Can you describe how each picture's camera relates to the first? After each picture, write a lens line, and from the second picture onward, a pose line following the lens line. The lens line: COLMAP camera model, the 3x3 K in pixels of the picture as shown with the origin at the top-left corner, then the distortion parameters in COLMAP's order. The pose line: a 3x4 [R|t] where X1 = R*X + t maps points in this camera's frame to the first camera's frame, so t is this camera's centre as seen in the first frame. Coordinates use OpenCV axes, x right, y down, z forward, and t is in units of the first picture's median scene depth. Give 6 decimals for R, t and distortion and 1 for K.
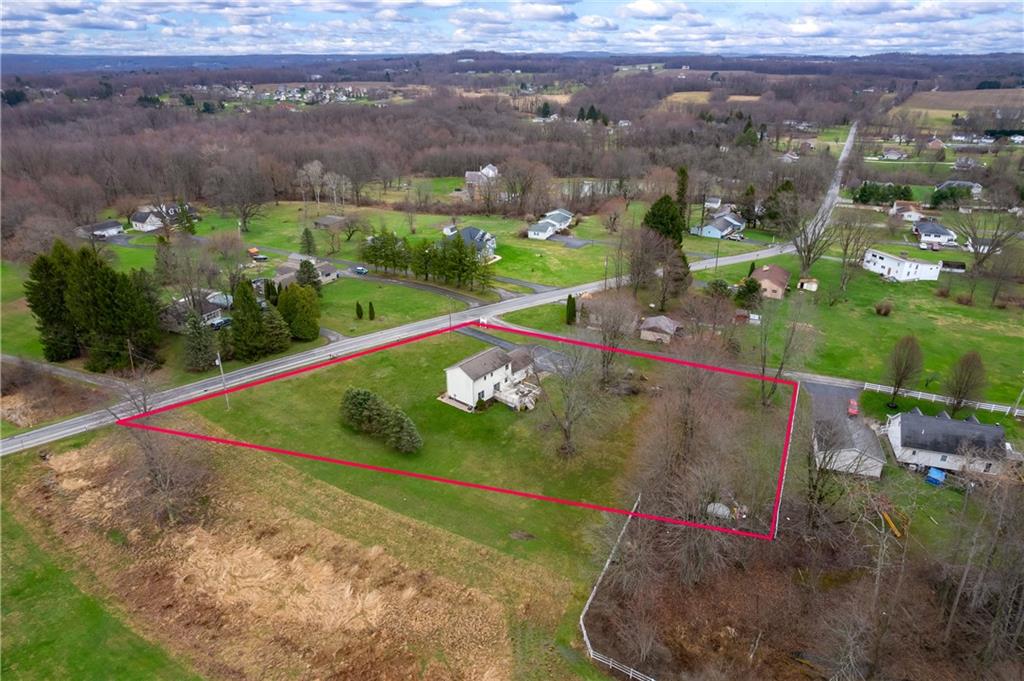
lens RADIAL K [[654.6, 0, 512.0], [0, 654.6, 340.5], [0, 0, 1]] dist [-0.082923, 0.072333]
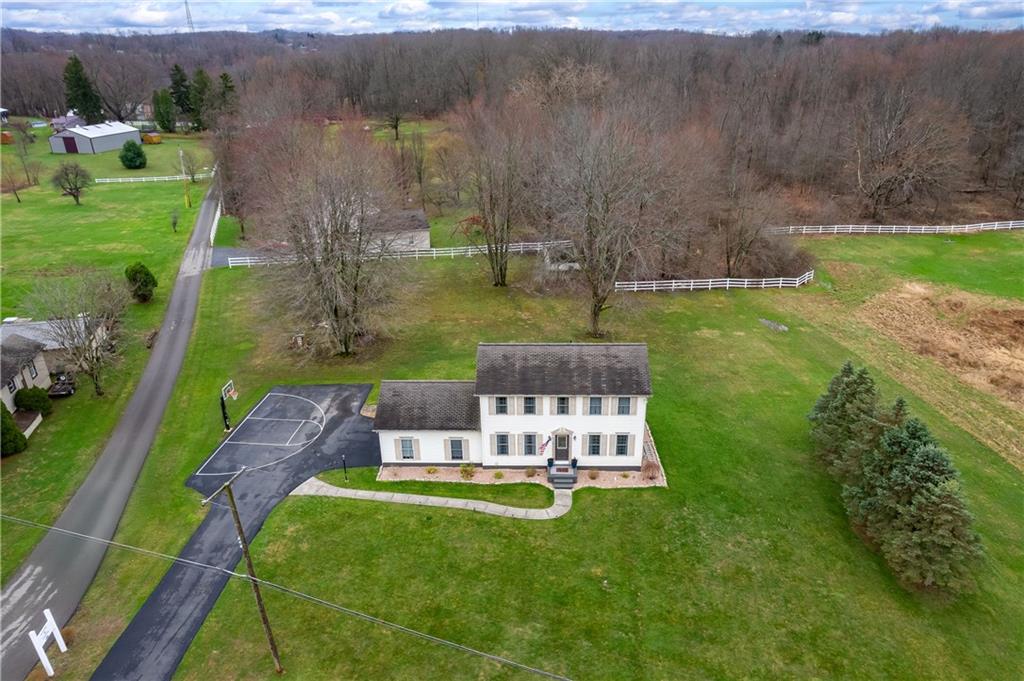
lens RADIAL K [[722.4, 0, 531.1], [0, 722.4, 343.5], [0, 0, 1]] dist [-0.086574, 0.097825]
pose [[-0.620614, -0.303386, 0.723045, -0.267067], [0.324977, 0.739671, 0.589302, -0.176581], [-0.713602, 0.600702, -0.360457, 0.947184]]
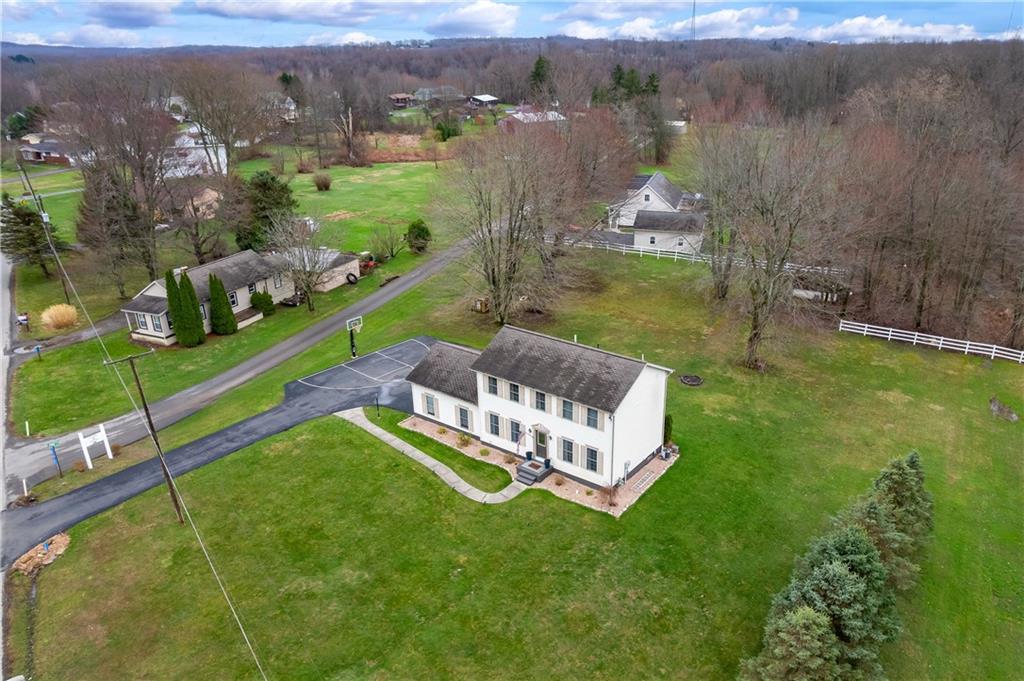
lens RADIAL K [[734.2, 0, 574.4], [0, 734.2, 343.2], [0, 0, 1]] dist [-0.073941, 0.067599]
pose [[-0.082421, -0.374827, 0.923424, -0.337998], [0.400523, 0.835996, 0.375089, -0.100703], [-0.912572, 0.400767, 0.081223, 0.793415]]
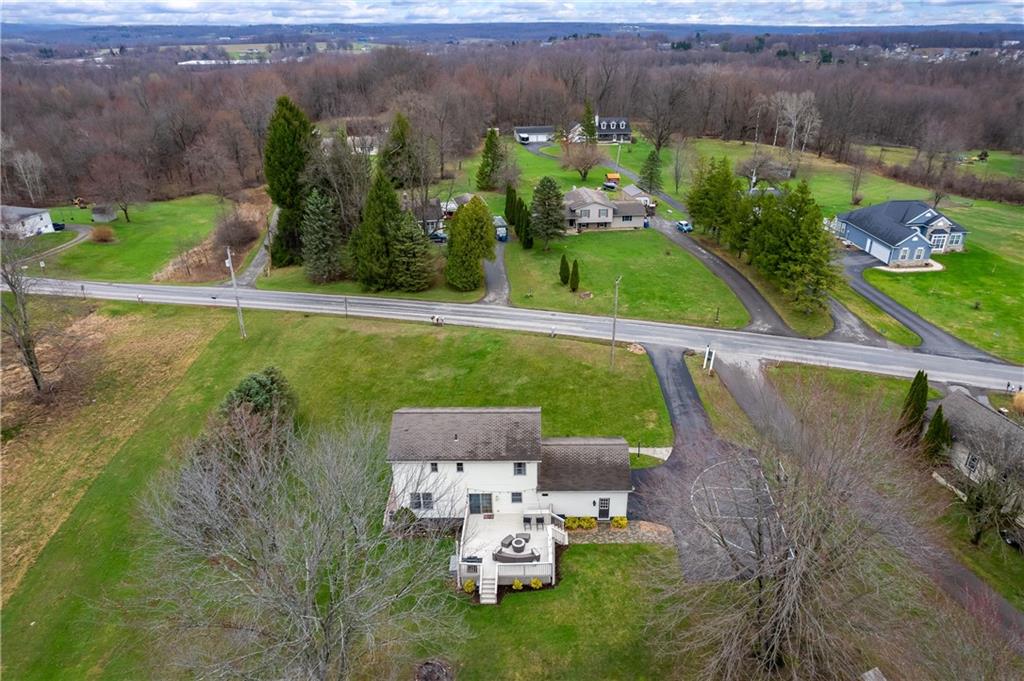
lens RADIAL K [[665.9, 0, 554.1], [0, 665.9, 368.7], [0, 0, 1]] dist [-0.049952, 0.000103]
pose [[0.649623, 0.353876, -0.672876, 0.206997], [-0.312776, 0.931094, 0.187711, -0.078232], [0.692937, 0.088518, 0.715544, 0.609135]]
